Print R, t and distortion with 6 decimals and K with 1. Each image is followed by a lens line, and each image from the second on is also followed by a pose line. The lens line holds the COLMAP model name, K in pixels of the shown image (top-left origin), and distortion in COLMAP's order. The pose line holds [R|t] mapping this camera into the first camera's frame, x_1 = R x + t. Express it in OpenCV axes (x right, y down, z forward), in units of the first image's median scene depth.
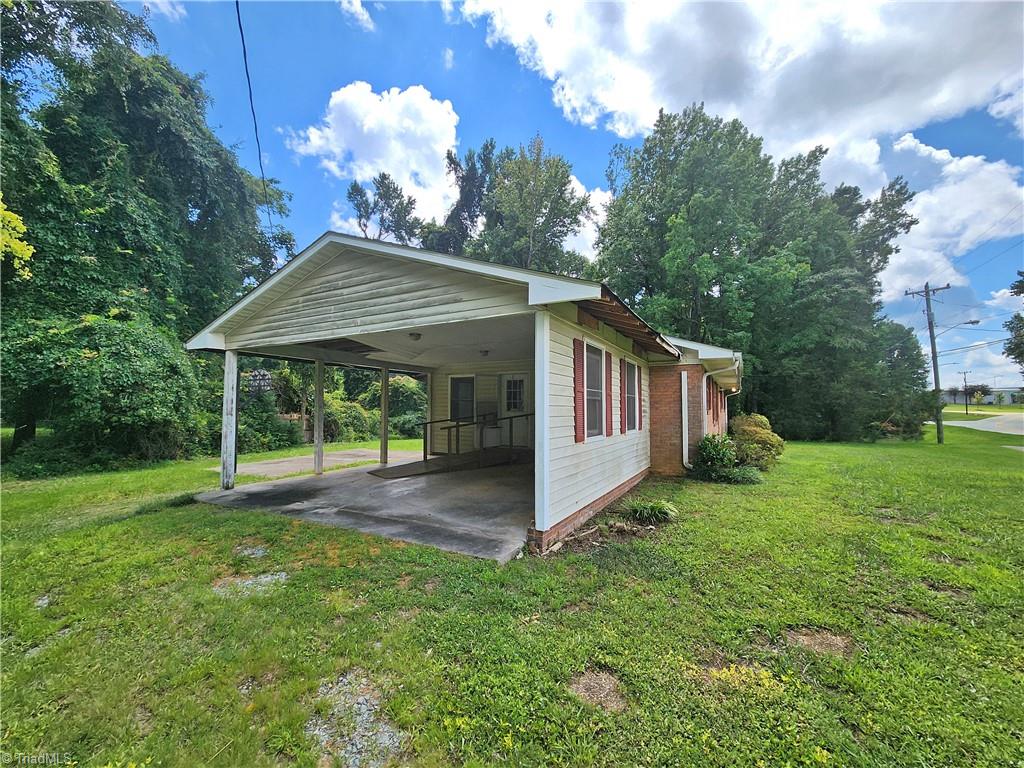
lens RADIAL K [[421.4, 0, 507.4], [0, 421.4, 384.6], [0, 0, 1]] dist [0.001664, 0.000218]
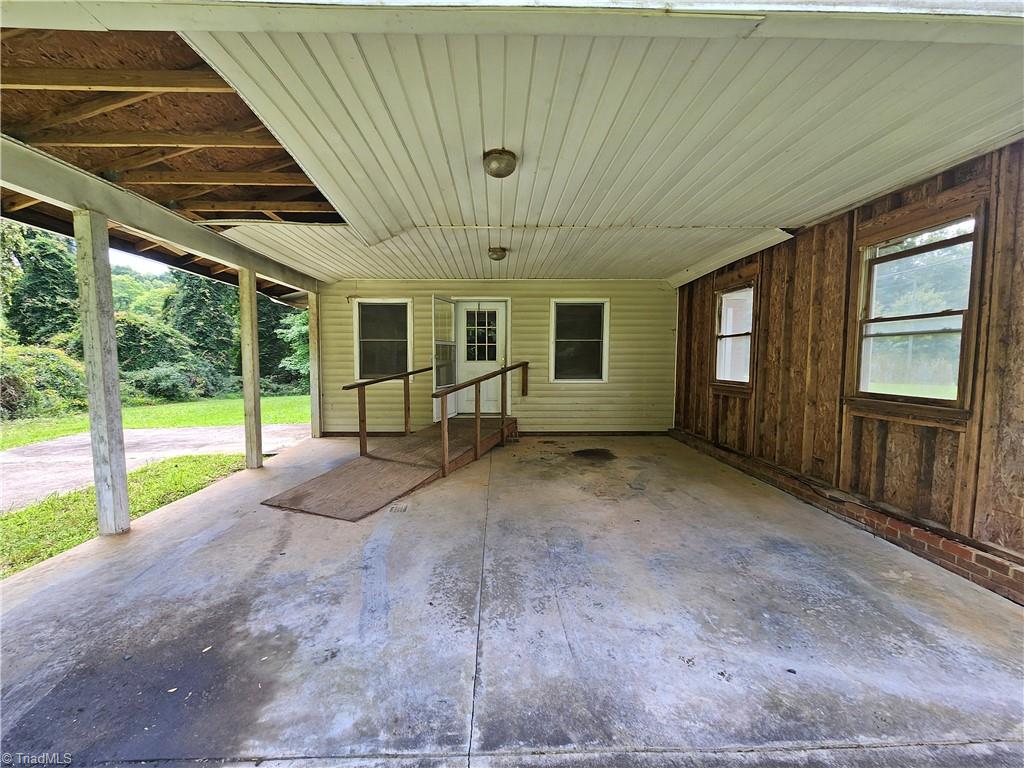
lens RADIAL K [[410.8, 0, 501.0], [0, 410.8, 385.2], [0, 0, 1]] dist [-0.000487, 0.000538]
pose [[0.860876, -0.036701, 0.507489, -0.127973], [-0.026223, 0.992870, 0.116286, 0.012711], [-0.508138, -0.113415, 0.853775, 0.206381]]
